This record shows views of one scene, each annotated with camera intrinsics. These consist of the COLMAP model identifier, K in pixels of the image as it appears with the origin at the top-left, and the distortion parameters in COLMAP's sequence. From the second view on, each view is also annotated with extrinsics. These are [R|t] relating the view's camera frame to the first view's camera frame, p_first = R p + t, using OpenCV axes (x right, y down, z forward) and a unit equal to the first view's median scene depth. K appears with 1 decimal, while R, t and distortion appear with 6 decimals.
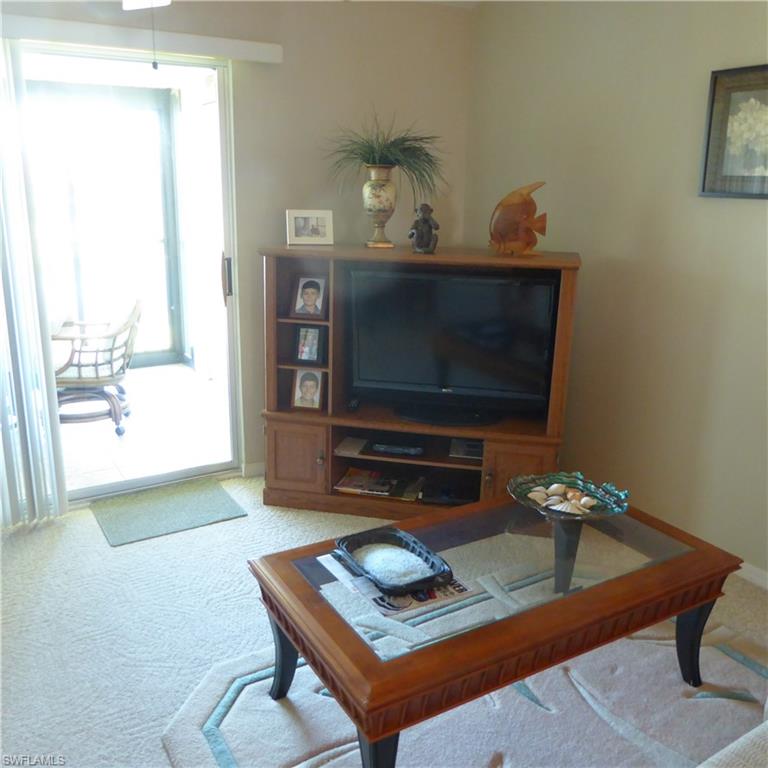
lens RADIAL K [[729.7, 0, 383.6], [0, 729.7, 380.6], [0, 0, 1]] dist [-0.029604, 0.000000]
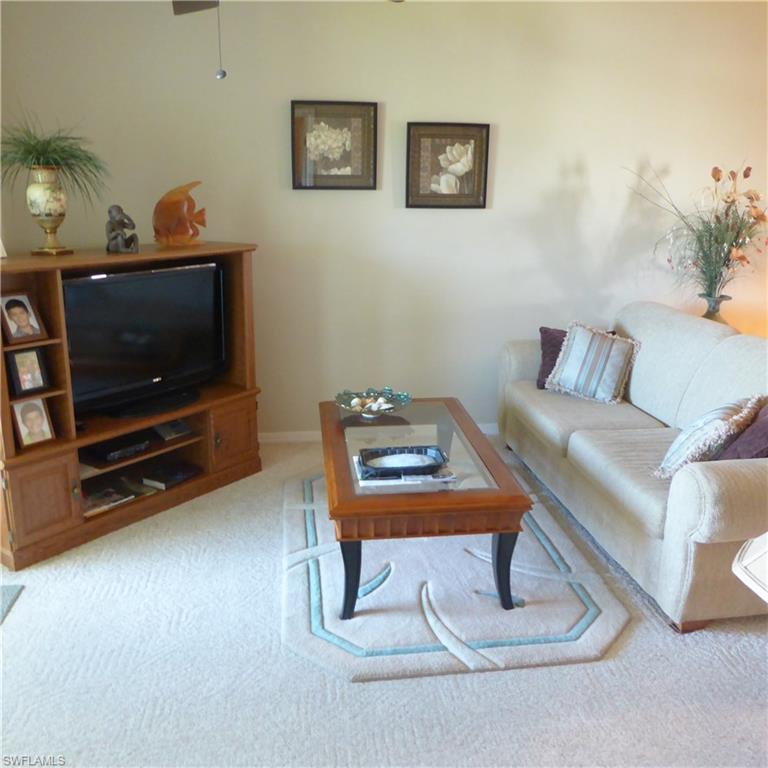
lens RADIAL K [[729.7, 0, 382.4], [0, 729.7, 385.9], [0, 0, 1]] dist [-0.029604, 0.000000]
pose [[0.410637, -0.259166, 0.874191, -0.707025], [0.244158, 0.954996, 0.168432, -0.076348], [-0.878501, 0.144277, 0.455434, 0.231933]]
